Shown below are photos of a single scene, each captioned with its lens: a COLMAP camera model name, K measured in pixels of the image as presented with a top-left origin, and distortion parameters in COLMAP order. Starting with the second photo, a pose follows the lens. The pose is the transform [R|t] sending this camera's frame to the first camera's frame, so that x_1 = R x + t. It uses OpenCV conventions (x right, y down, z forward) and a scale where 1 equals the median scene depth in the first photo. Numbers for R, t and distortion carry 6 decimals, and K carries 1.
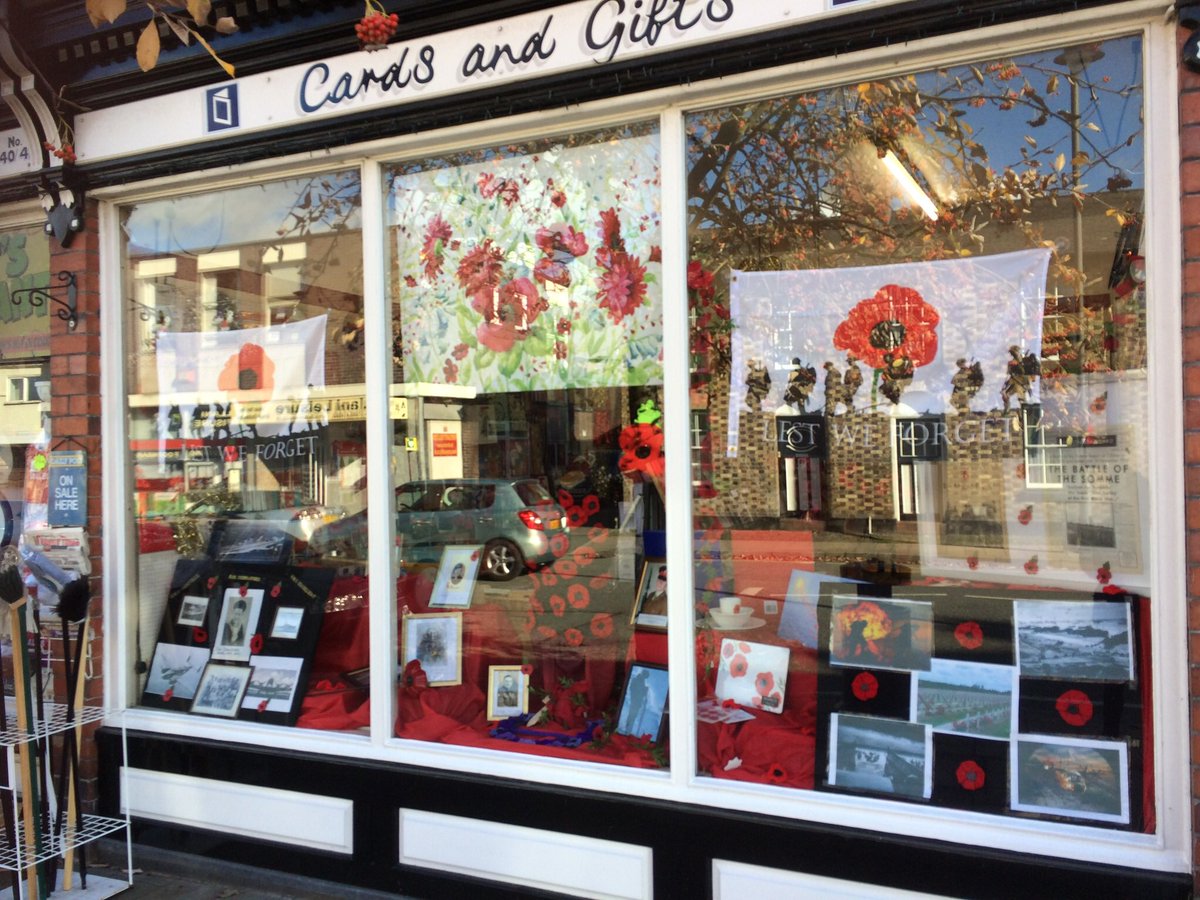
lens RADIAL K [[1047.7, 0, 600.0], [0, 1047.7, 450.0], [0, 0, 1]] dist [0.095243, 0.008540]
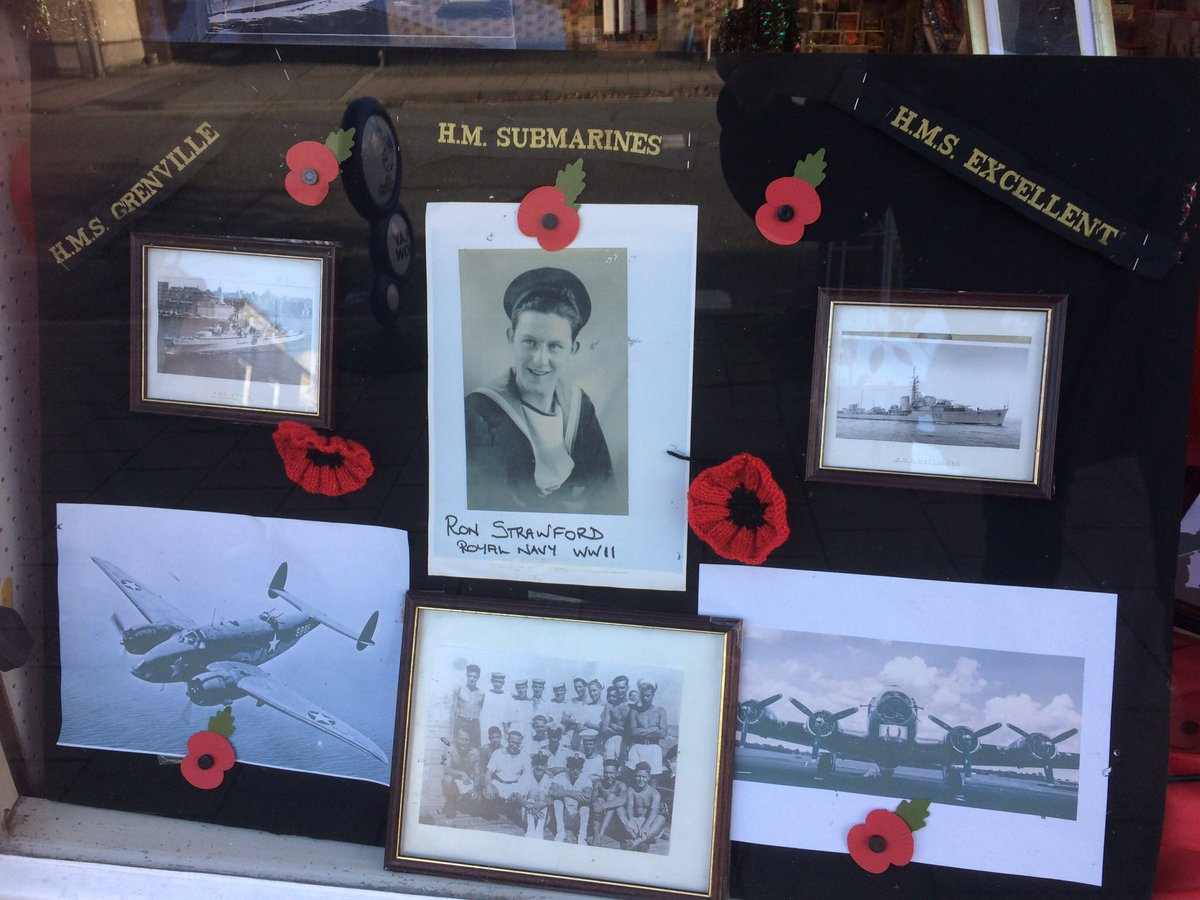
lens RADIAL K [[1047.7, 0, 600.0], [0, 1047.7, 450.0], [0, 0, 1]] dist [0.095243, 0.008540]
pose [[0.949294, -0.125568, 0.288225, -0.391425], [-0.001297, 0.915204, 0.402989, 0.099236], [-0.314387, -0.382928, 0.868635, 0.842508]]
